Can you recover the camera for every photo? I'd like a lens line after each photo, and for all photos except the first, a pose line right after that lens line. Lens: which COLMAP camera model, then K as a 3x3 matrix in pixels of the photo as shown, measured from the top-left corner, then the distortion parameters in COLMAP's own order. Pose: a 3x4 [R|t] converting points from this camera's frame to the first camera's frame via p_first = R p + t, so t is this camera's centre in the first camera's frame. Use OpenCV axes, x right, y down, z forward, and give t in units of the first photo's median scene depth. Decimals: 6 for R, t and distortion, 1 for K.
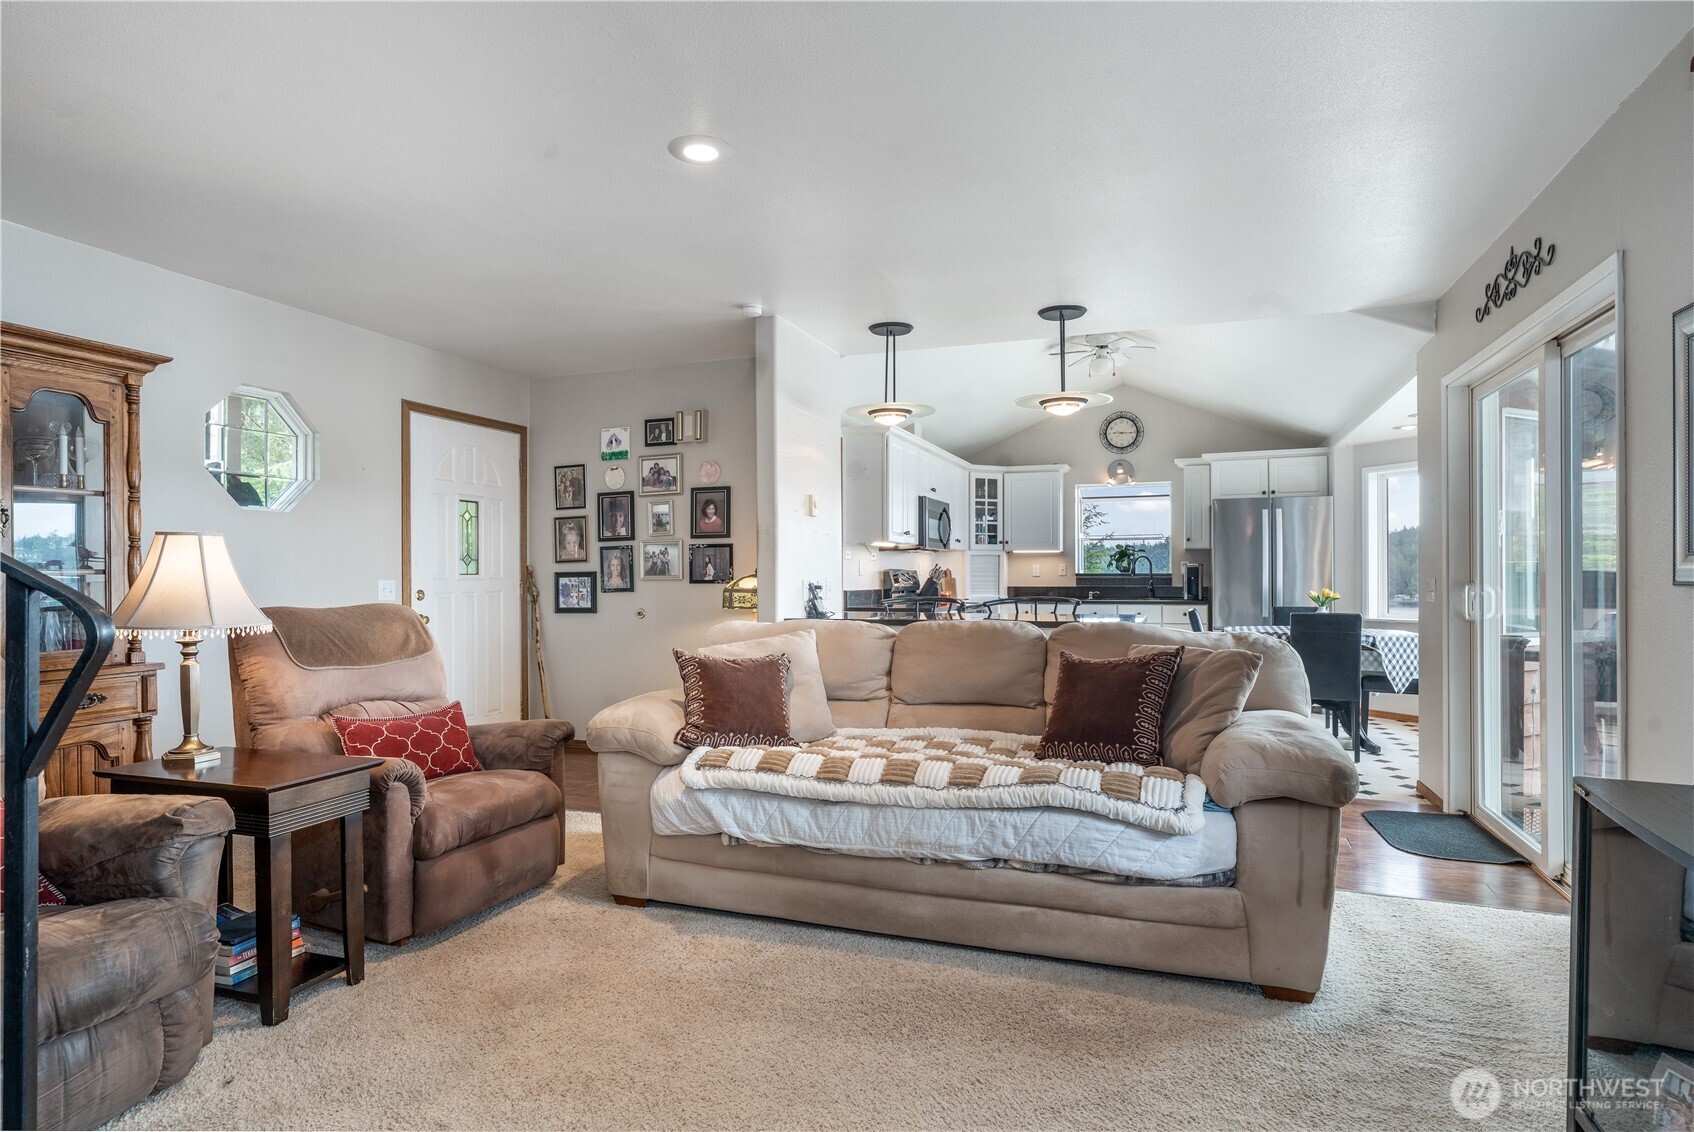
lens RADIAL K [[935.6, 0, 843.8], [0, 935.6, 567.4], [0, 0, 1]] dist [-0.002526, 0.002288]
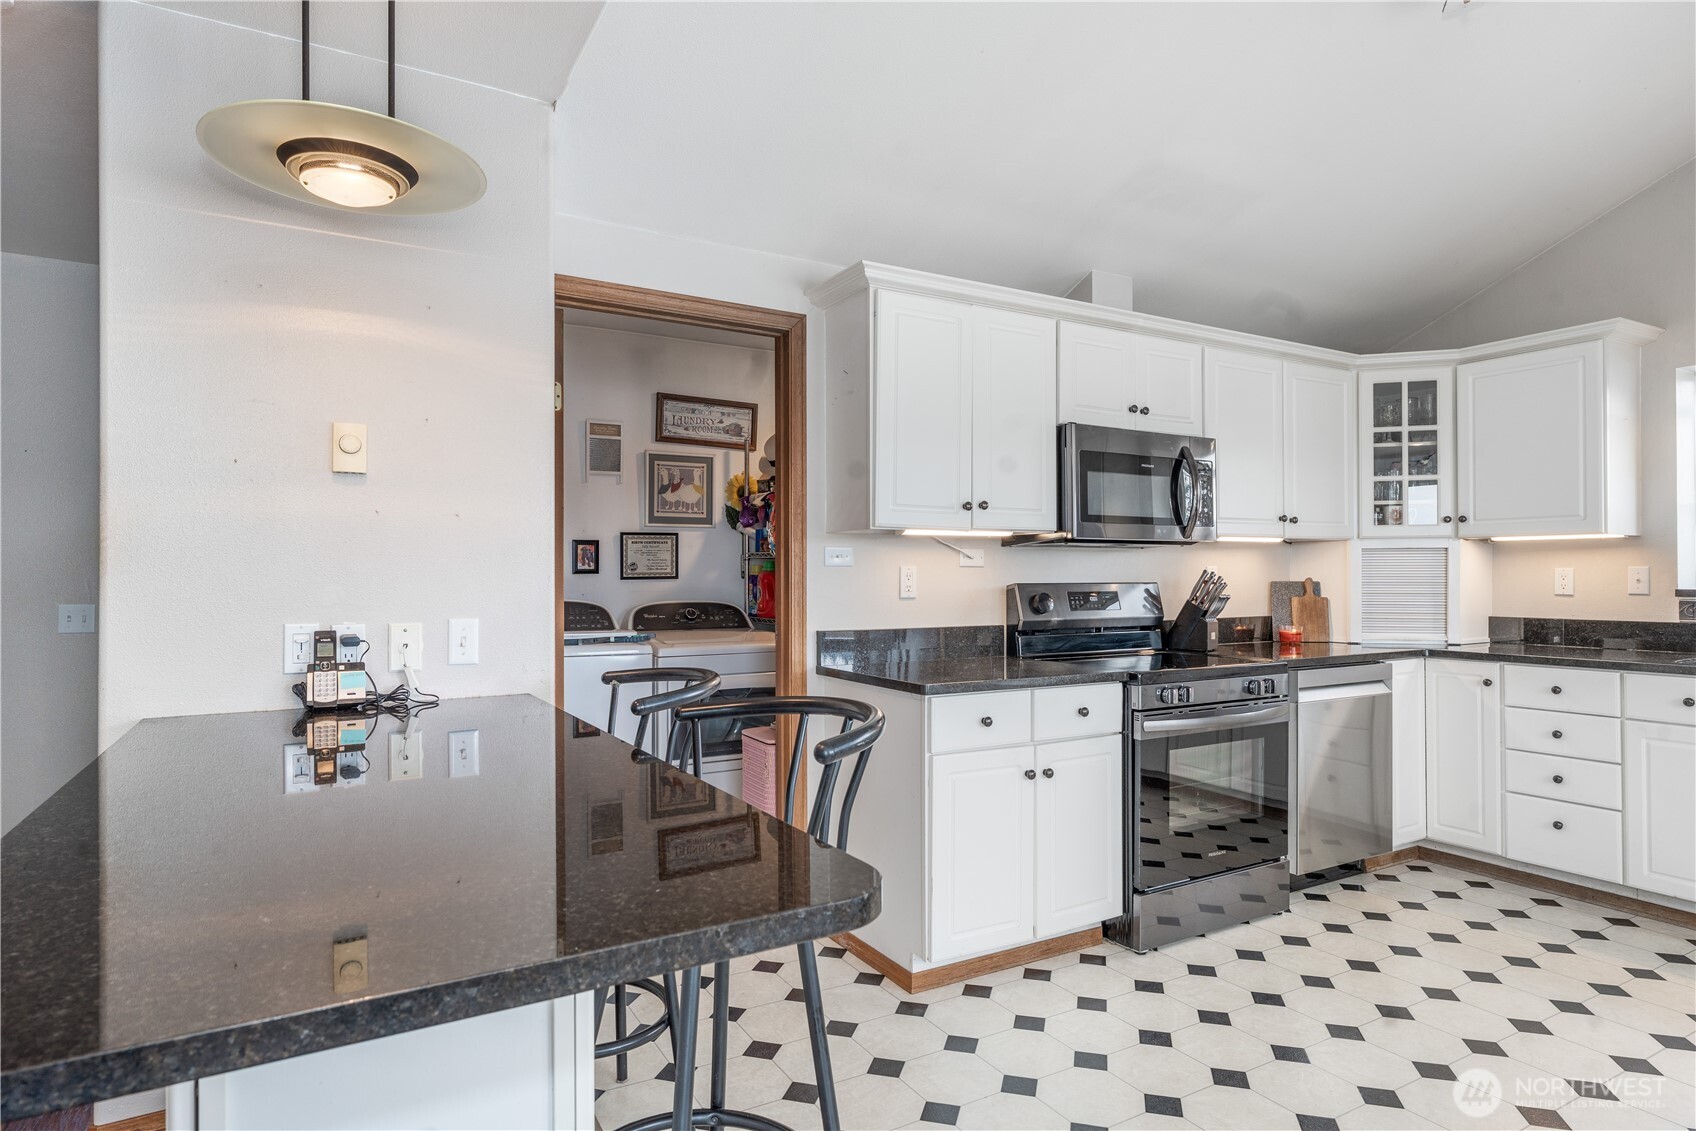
lens RADIAL K [[936.7, 0, 838.3], [0, 936.7, 568.3], [0, 0, 1]] dist [-0.002526, 0.002288]
pose [[0.763300, -0.006130, -0.646015, 0.238143], [0.006870, 0.999975, -0.001372, -0.004836], [0.646007, -0.003391, 0.763324, 0.472924]]
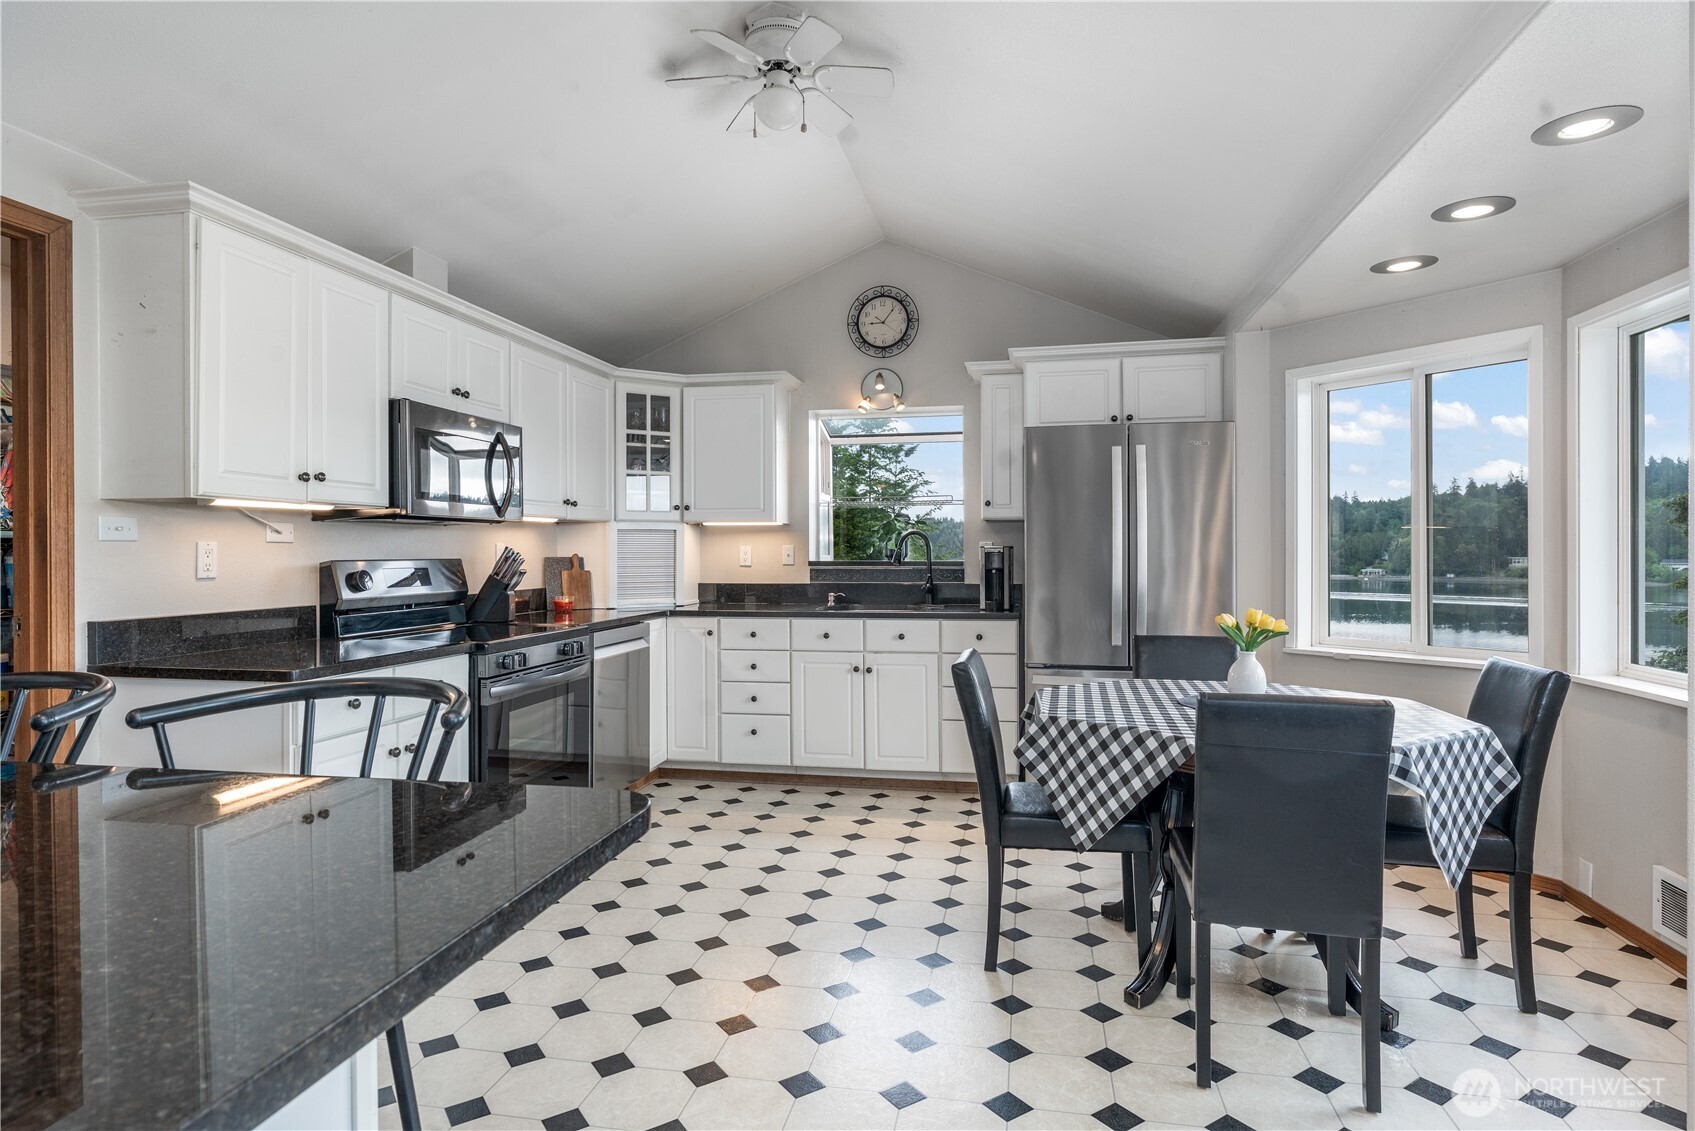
lens RADIAL K [[936.2, 0, 847.4], [0, 936.2, 555.2], [0, 0, 1]] dist [-0.002526, 0.002288]
pose [[0.987922, -0.002813, 0.154930, 0.184690], [0.000754, 0.999911, 0.013345, -0.005434], [-0.154953, -0.013067, 0.987835, 0.424013]]
